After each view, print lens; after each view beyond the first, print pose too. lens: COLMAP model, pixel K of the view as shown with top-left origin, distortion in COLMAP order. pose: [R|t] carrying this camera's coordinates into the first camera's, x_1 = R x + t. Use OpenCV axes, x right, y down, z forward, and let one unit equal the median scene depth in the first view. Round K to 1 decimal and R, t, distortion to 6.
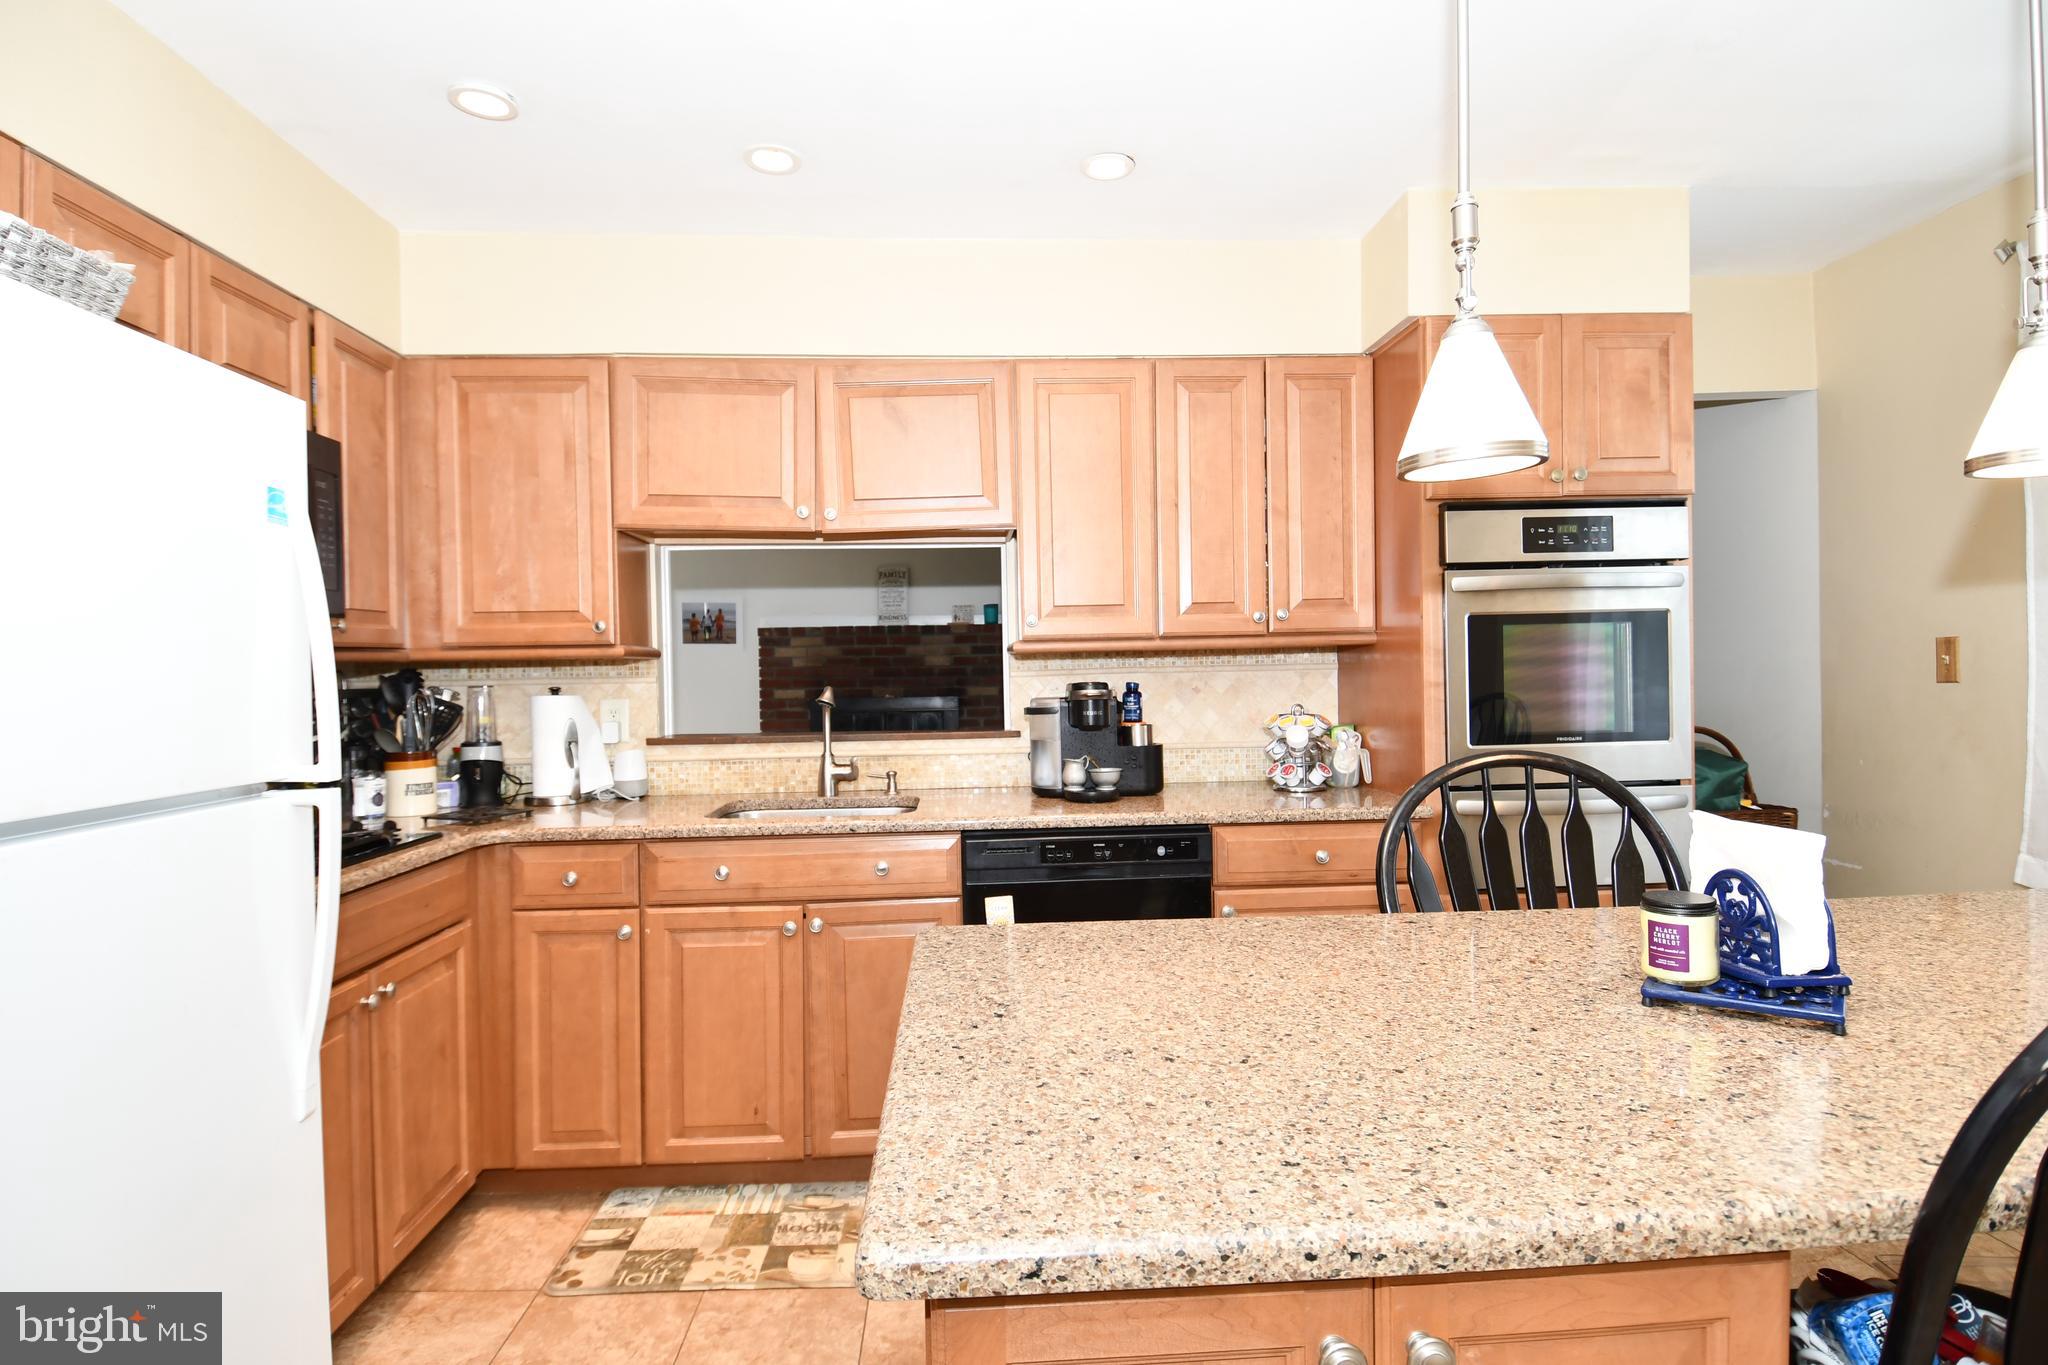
lens RADIAL K [[1063.2, 0, 1024.0], [0, 1063.2, 682.5], [0, 0, 1]] dist [0.053041, -0.060607]
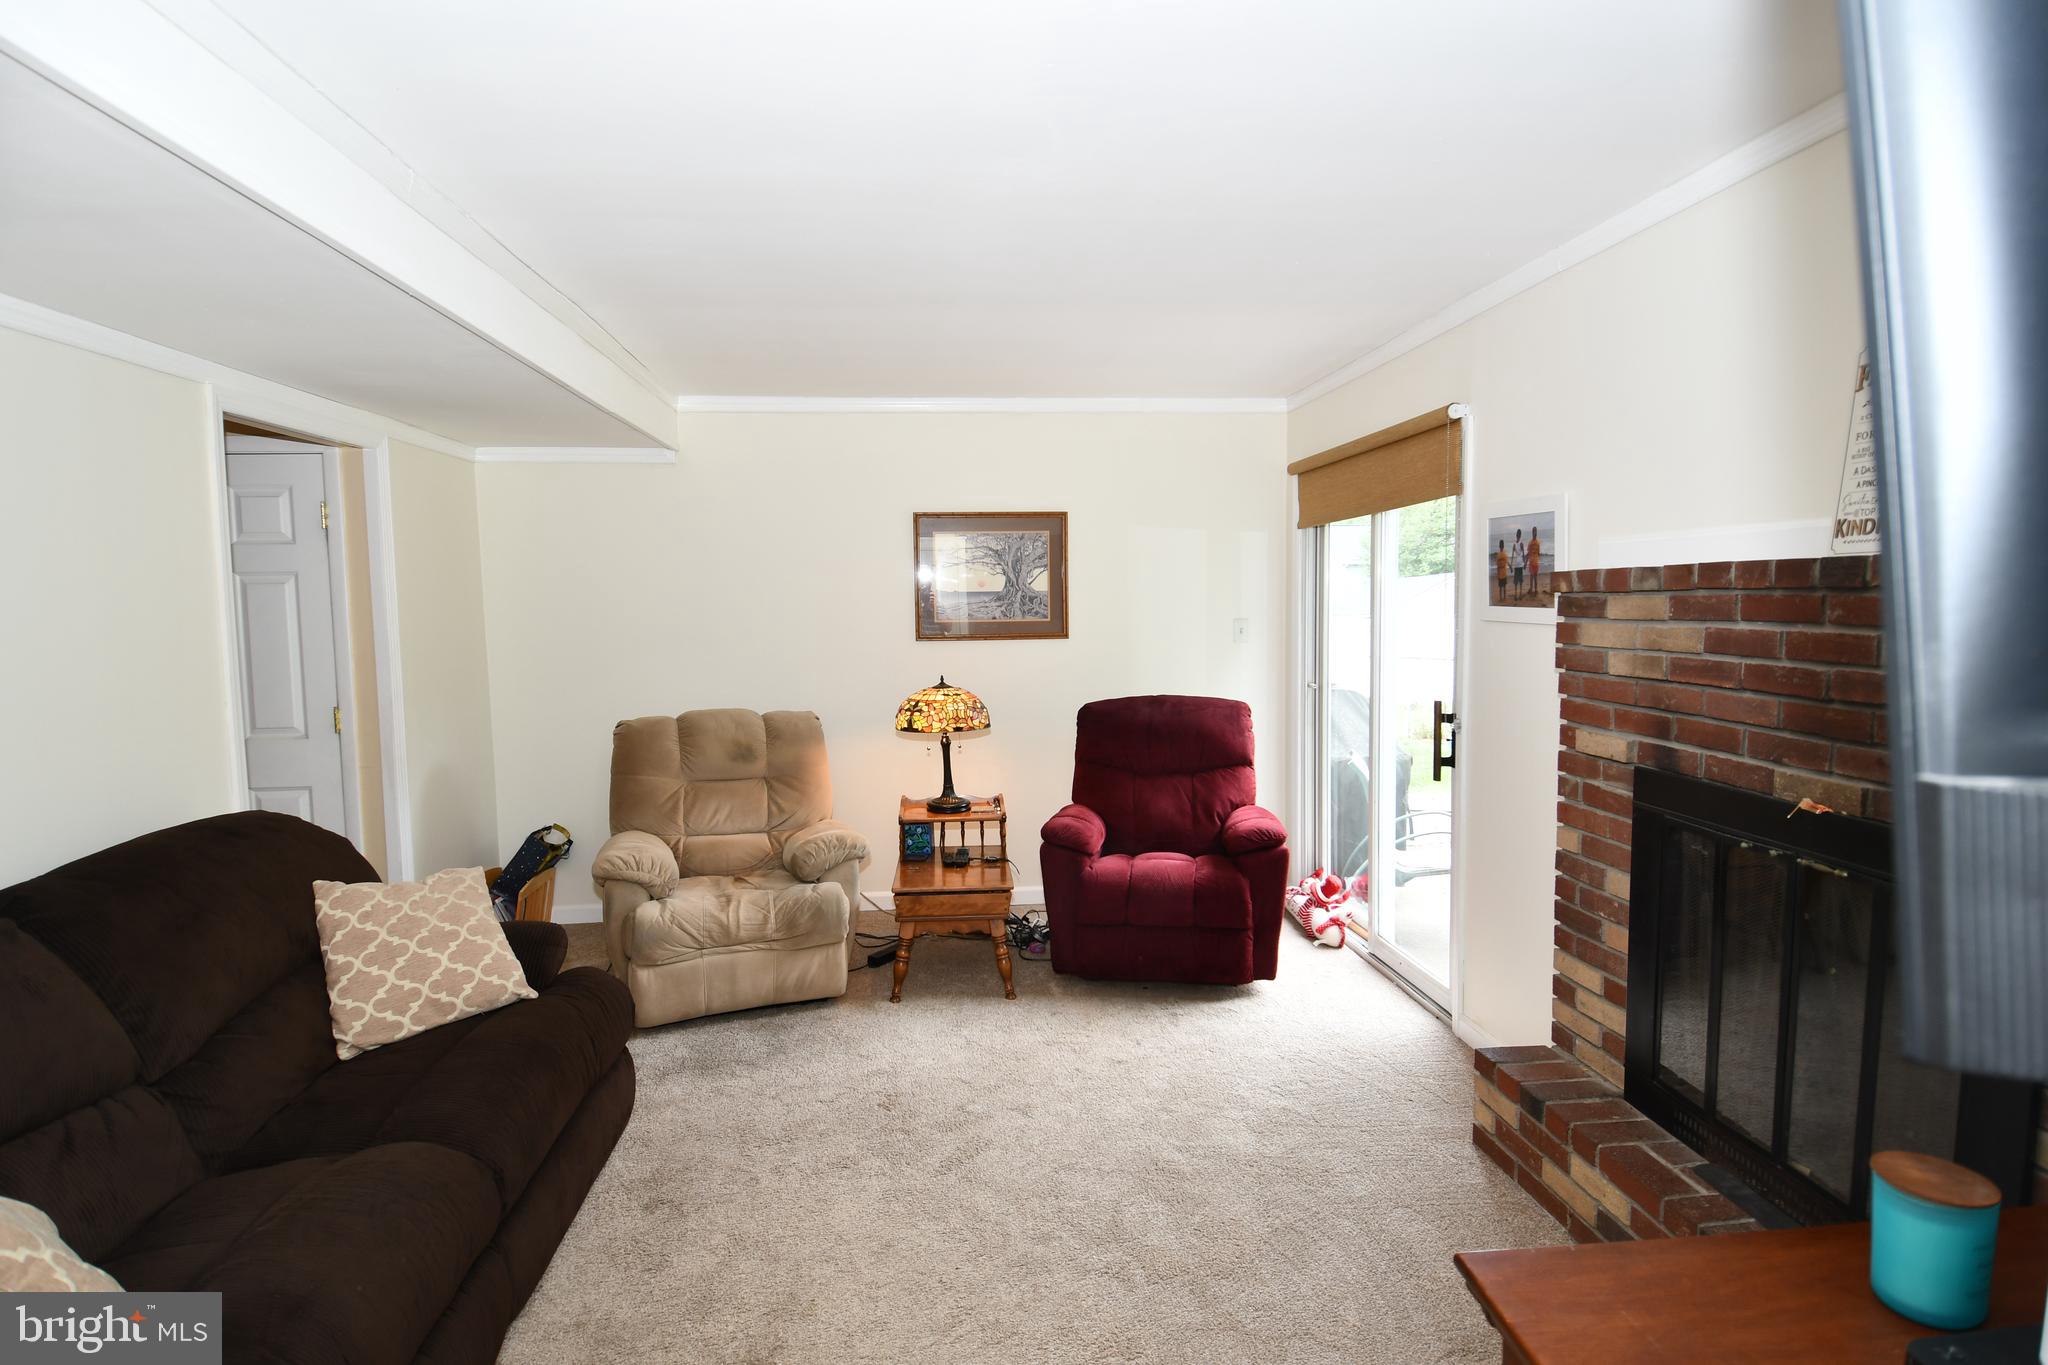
lens RADIAL K [[1063.2, 0, 1024.0], [0, 1063.2, 682.5], [0, 0, 1]] dist [0.053041, -0.060607]
pose [[0.039138, 0.094811, -0.994726, 0.190838], [-0.008532, 0.995484, 0.094547, -0.057750], [0.999197, 0.004786, 0.039770, 0.980358]]
